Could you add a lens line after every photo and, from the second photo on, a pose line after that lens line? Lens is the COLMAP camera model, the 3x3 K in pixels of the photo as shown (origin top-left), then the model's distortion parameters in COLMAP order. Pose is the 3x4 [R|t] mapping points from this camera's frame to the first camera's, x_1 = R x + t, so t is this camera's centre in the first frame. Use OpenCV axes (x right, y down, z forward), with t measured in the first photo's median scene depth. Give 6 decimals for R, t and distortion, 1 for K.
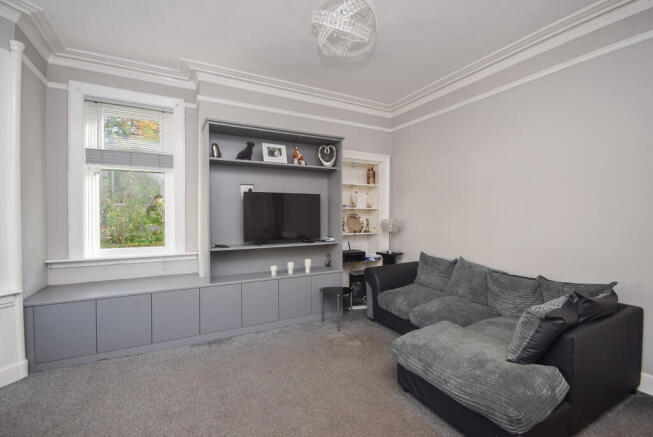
lens RADIAL K [[295.1, 0, 326.3], [0, 295.1, 219.1], [0, 0, 1]] dist [-0.000986, -0.000669]
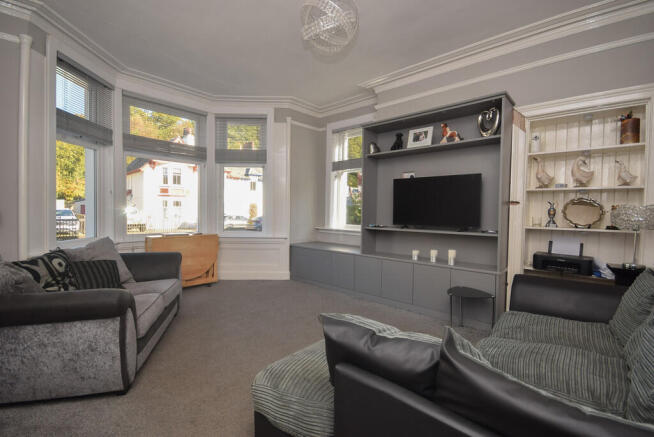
lens RADIAL K [[295.6, 0, 327.2], [0, 295.6, 215.4], [0, 0, 1]] dist [-0.000986, -0.000669]
pose [[0.327853, 0.022382, -0.944463, 0.658988], [-0.029584, 0.999472, 0.013415, 0.034940], [0.944265, 0.023543, 0.328342, 0.376631]]
